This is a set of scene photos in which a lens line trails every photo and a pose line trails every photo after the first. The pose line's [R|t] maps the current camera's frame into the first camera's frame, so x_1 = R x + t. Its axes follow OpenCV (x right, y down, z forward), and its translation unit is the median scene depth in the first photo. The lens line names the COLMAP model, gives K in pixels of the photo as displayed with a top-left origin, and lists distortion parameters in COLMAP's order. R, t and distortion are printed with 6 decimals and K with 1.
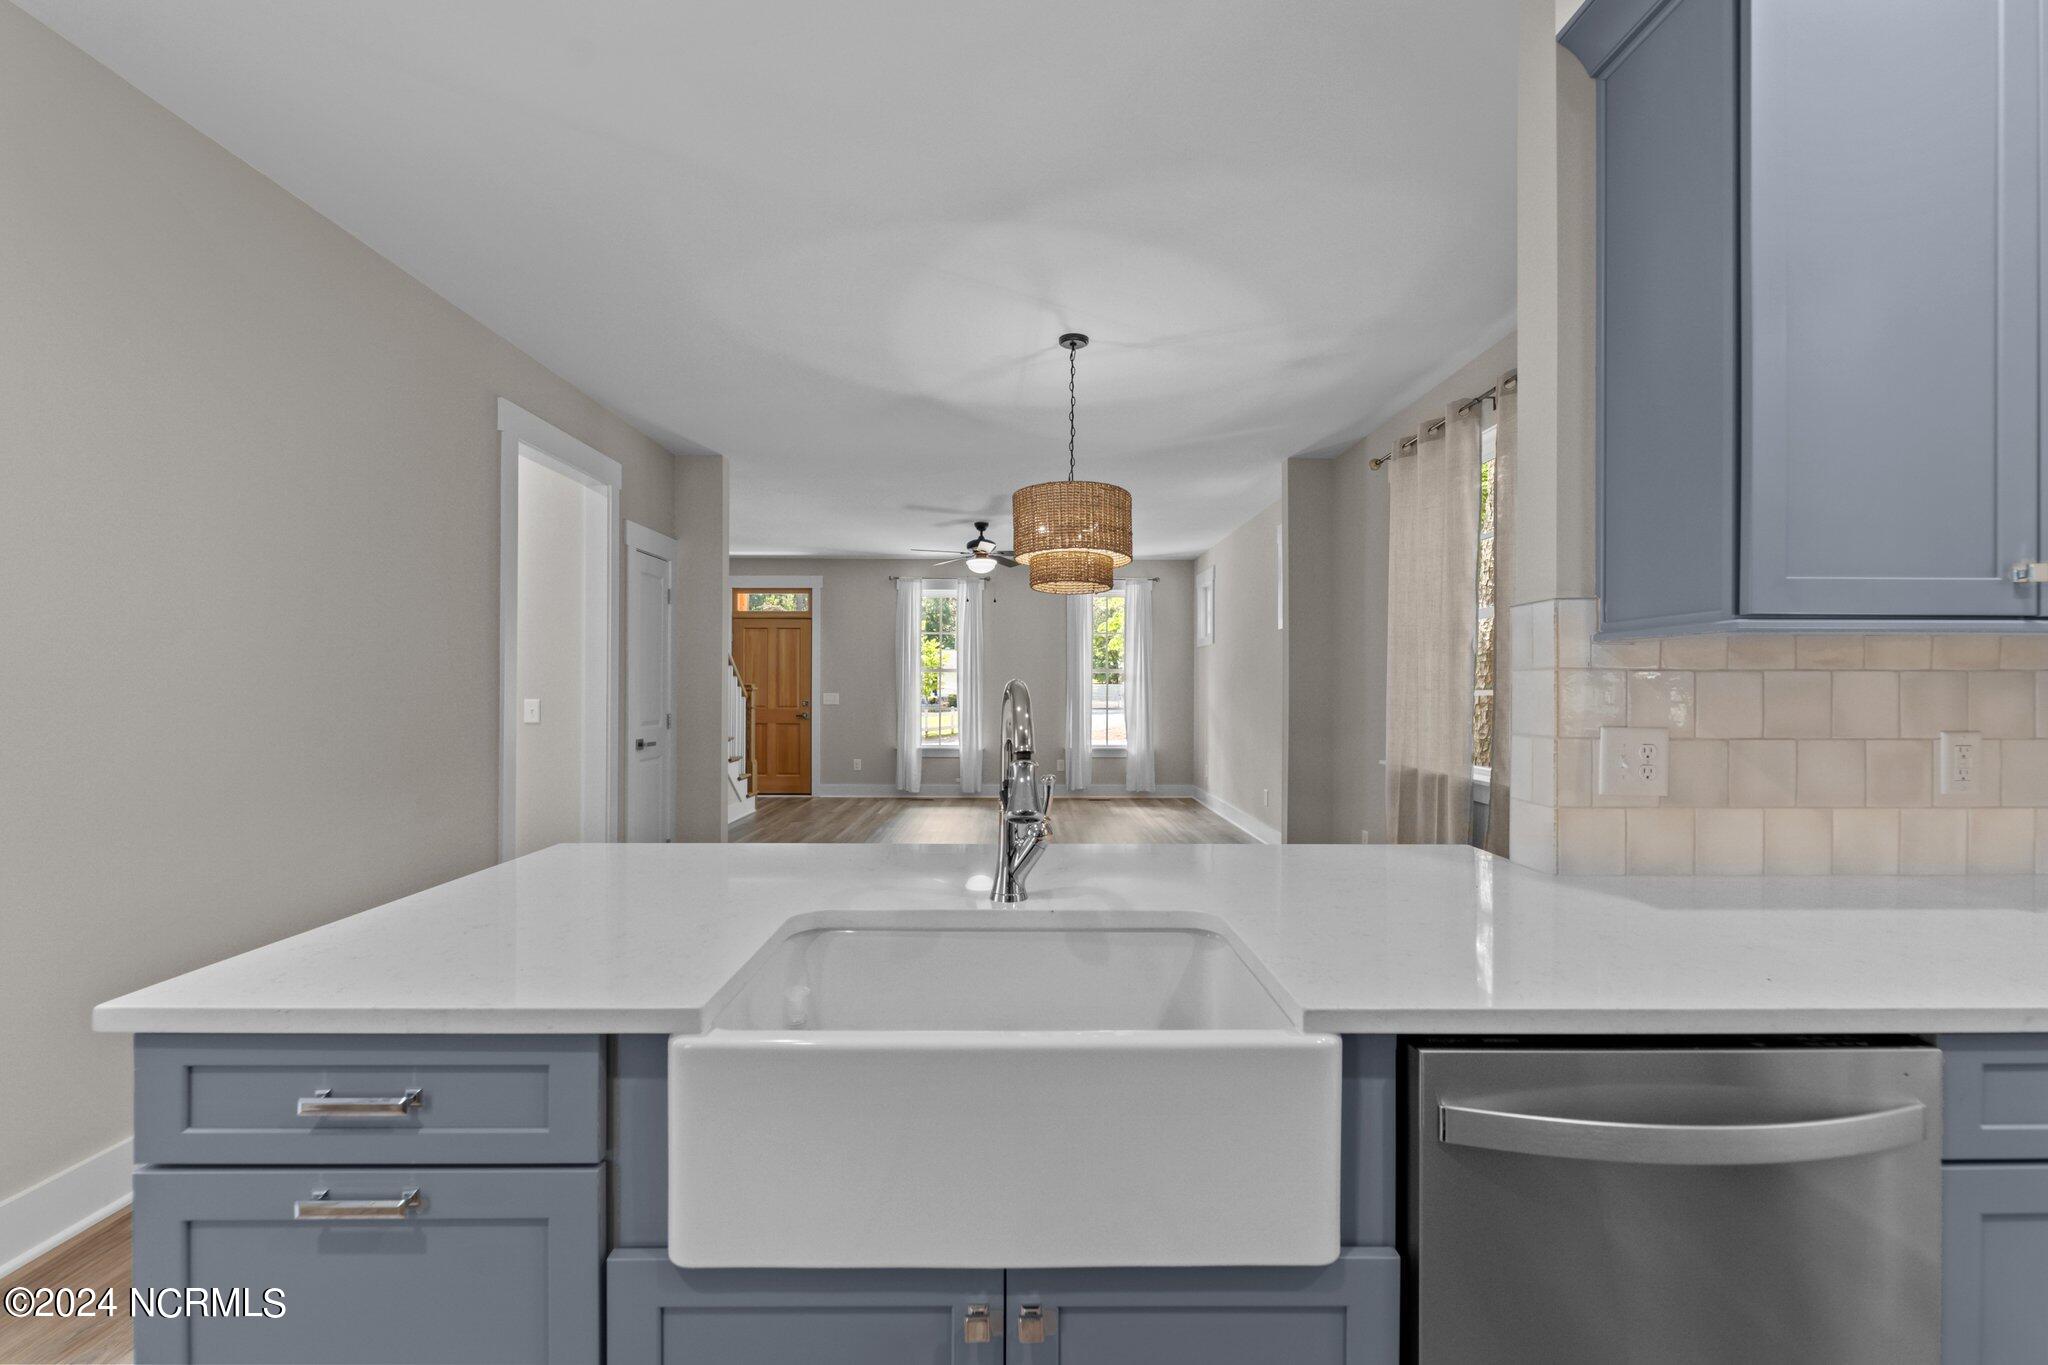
lens RADIAL K [[836.7, 0, 1018.7], [0, 836.7, 676.5], [0, 0, 1]] dist [0.000806, -0.000440]
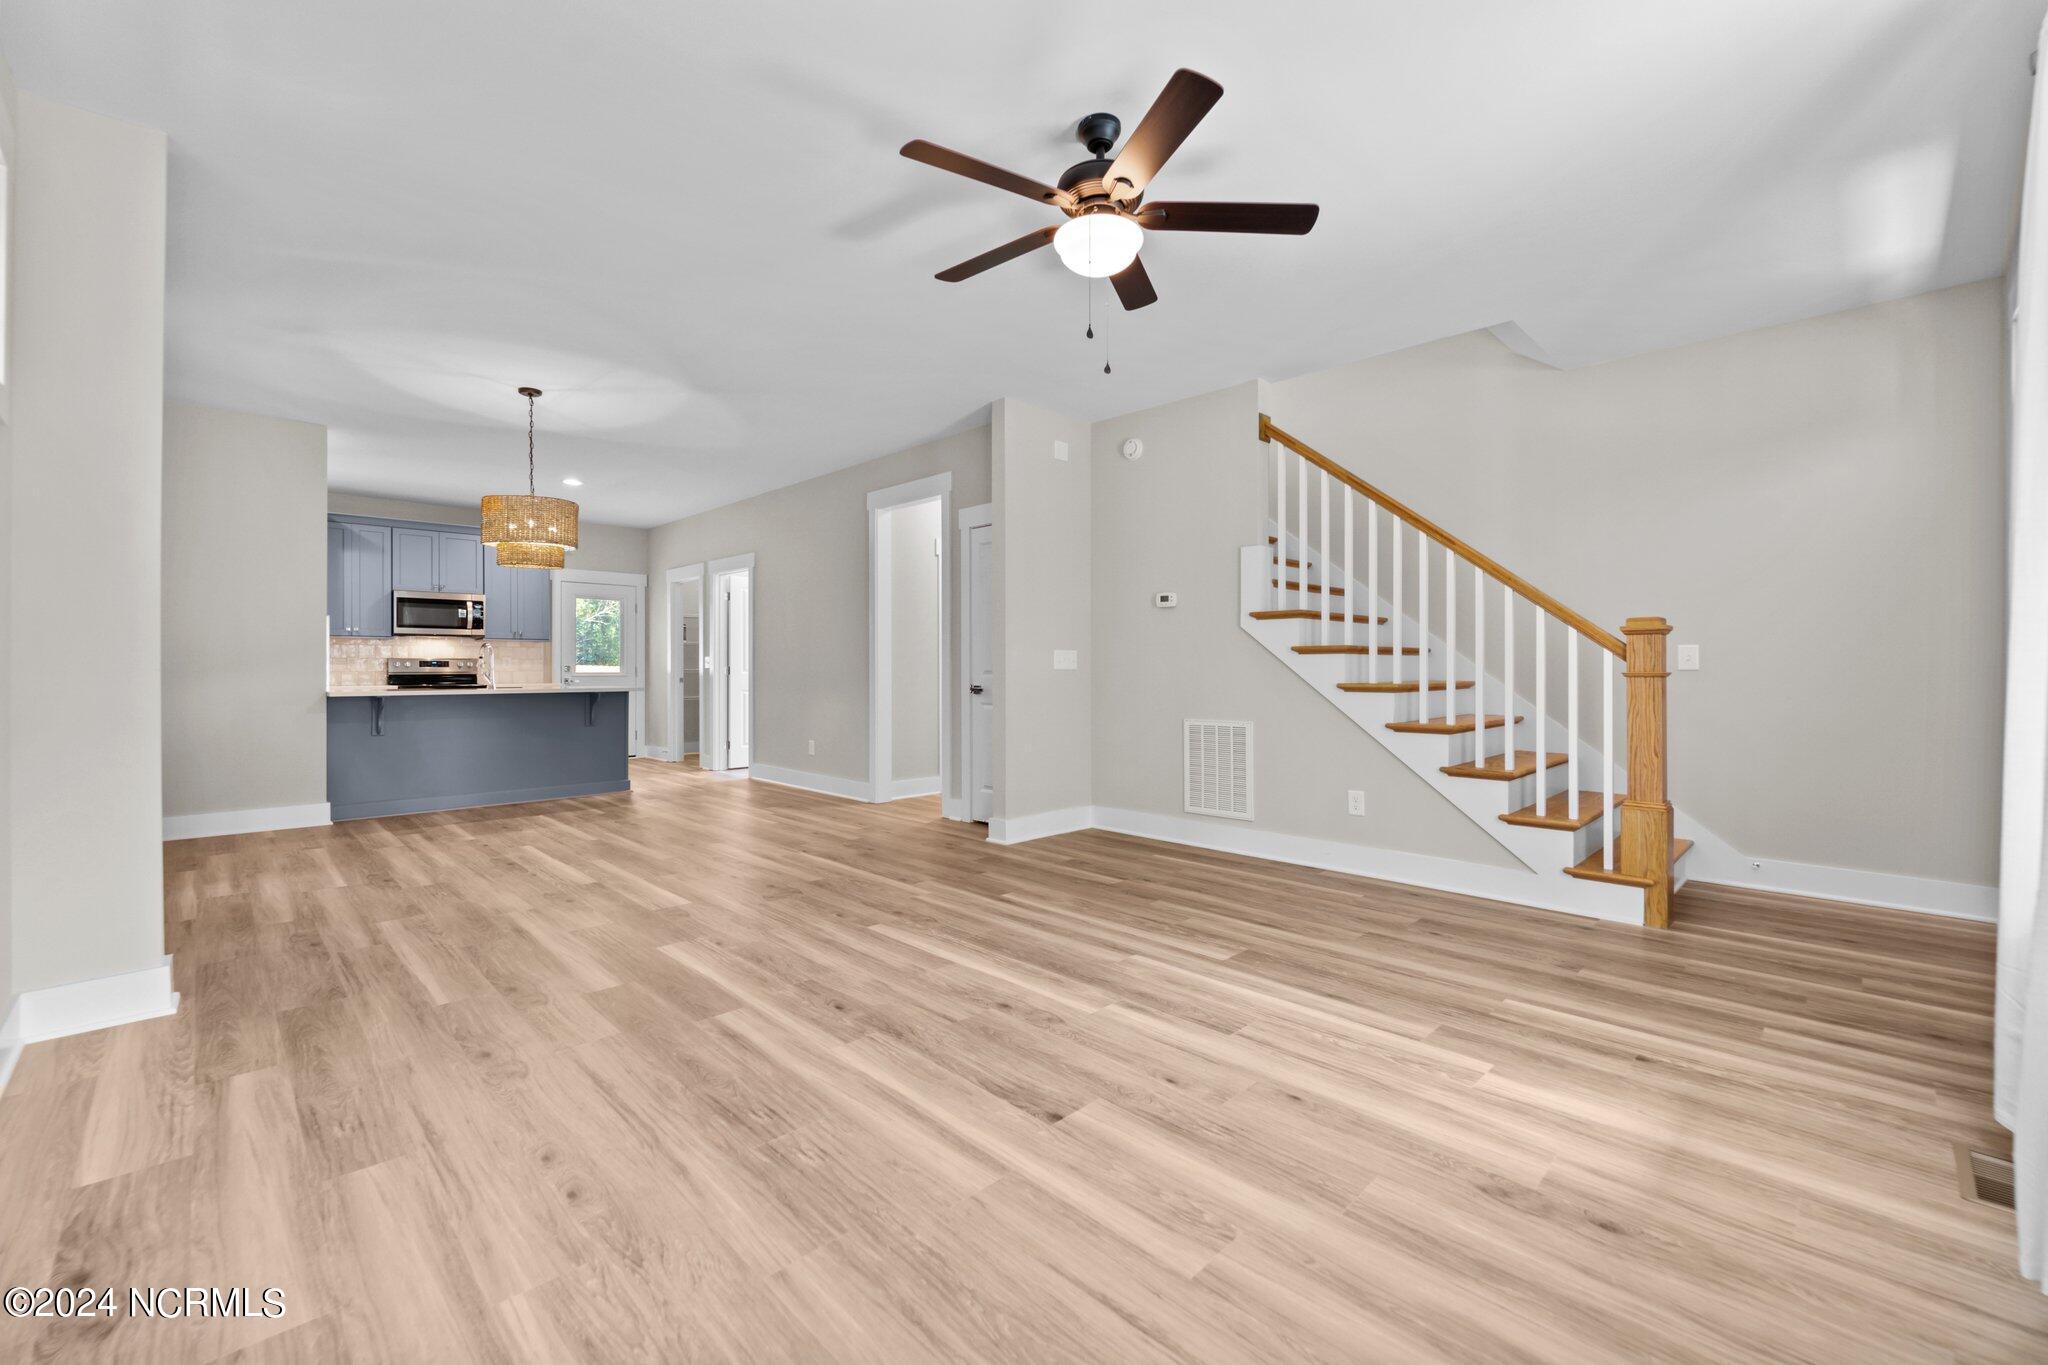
lens RADIAL K [[836.7, 0, 1018.7], [0, 836.7, 676.5], [0, 0, 1]] dist [0.000806, -0.000440]
pose [[-0.725082, -0.000334, -0.688663, 0.166433], [0.004529, 0.999976, -0.005253, 0.035703], [0.688648, -0.006927, -0.725063, 0.984274]]
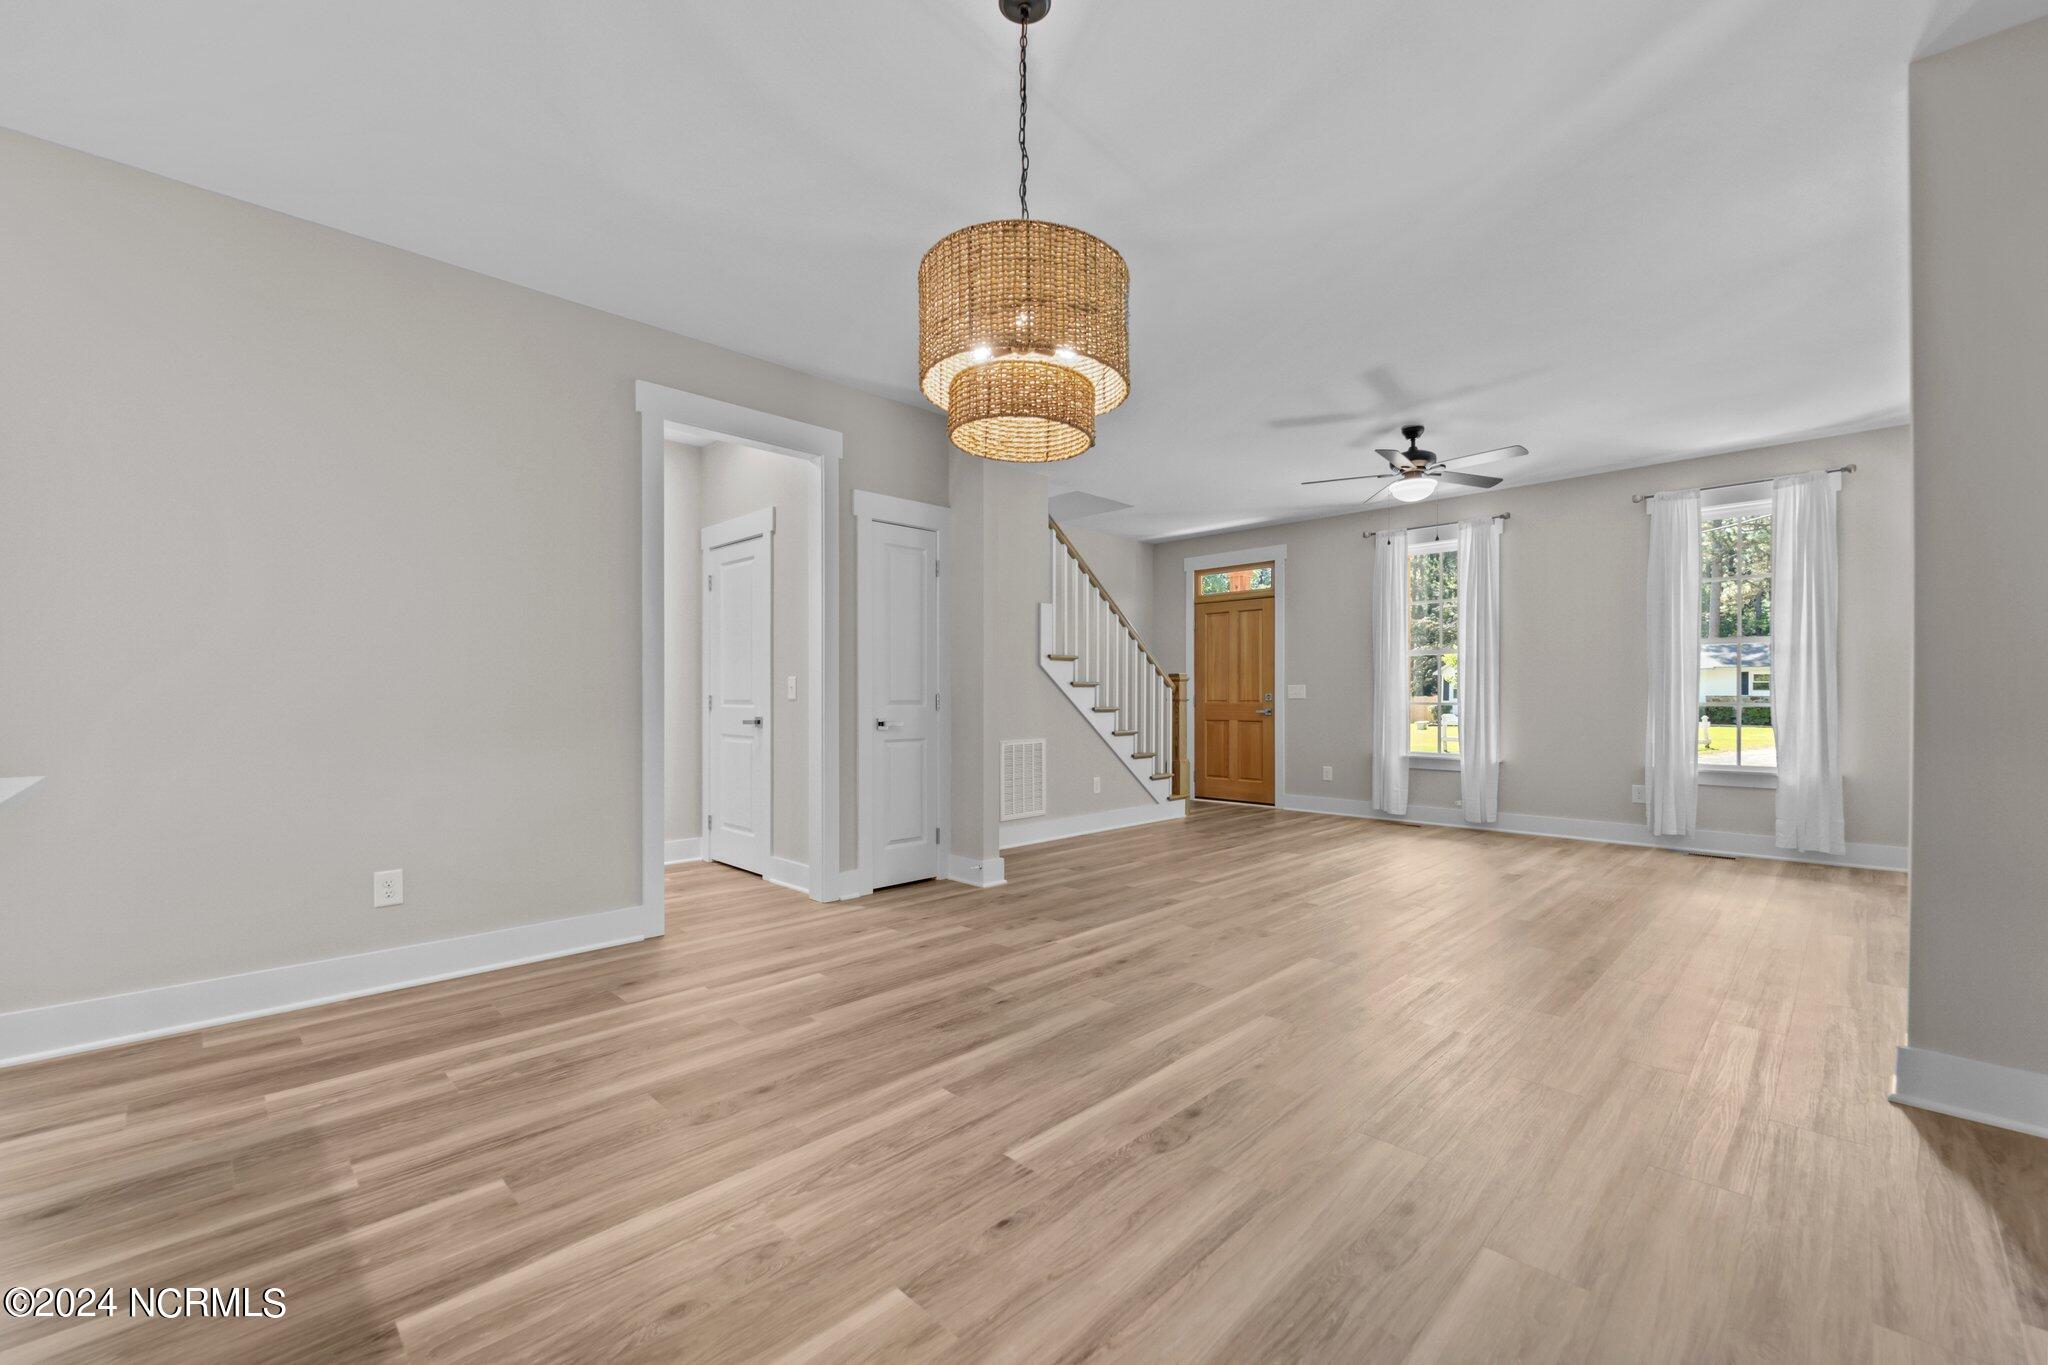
lens RADIAL K [[836.7, 0, 1018.7], [0, 836.7, 676.5], [0, 0, 1]] dist [0.000806, -0.000440]
pose [[0.704400, -0.022246, -0.709454, 0.170974], [0.013352, 0.999747, -0.018092, 0.023795], [0.709677, 0.003271, 0.704519, 0.227992]]
